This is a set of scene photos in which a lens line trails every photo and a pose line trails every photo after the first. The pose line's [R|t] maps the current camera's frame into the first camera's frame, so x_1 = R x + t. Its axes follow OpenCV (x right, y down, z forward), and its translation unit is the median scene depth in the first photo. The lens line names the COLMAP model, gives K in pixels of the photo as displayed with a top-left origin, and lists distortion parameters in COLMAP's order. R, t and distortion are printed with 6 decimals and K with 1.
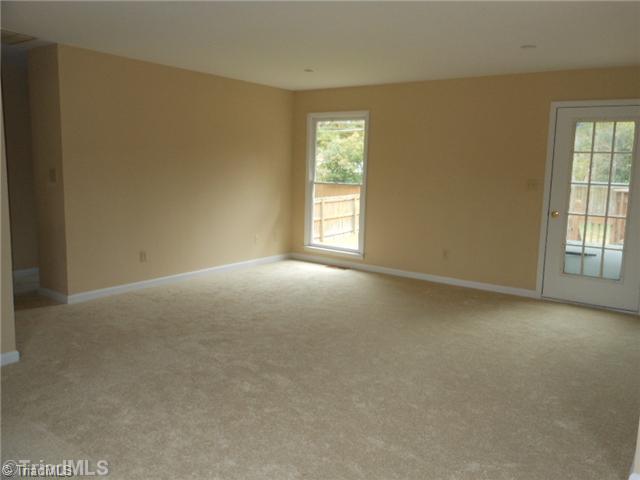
lens RADIAL K [[510.9, 0, 320.6], [0, 510.9, 239.8], [0, 0, 1]] dist [0.005439, -0.031873]
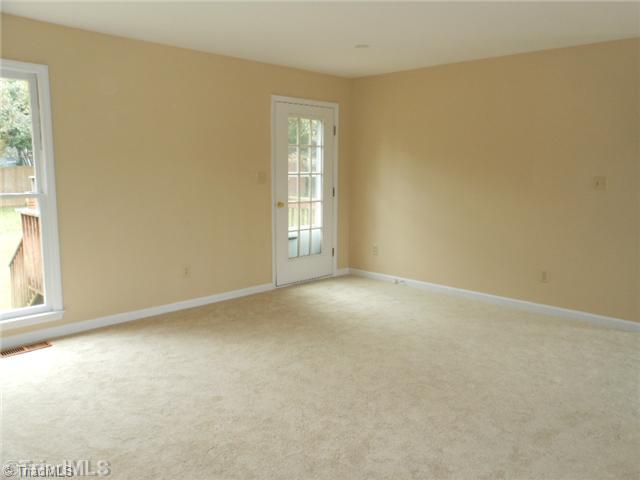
lens RADIAL K [[510.9, 0, 320.9], [0, 510.9, 239.2], [0, 0, 1]] dist [0.005439, -0.031873]
pose [[0.140900, -0.168666, 0.975551, -0.565479], [0.138595, 0.979038, 0.149252, -0.127323], [-0.980275, 0.114177, 0.161322, 0.767935]]
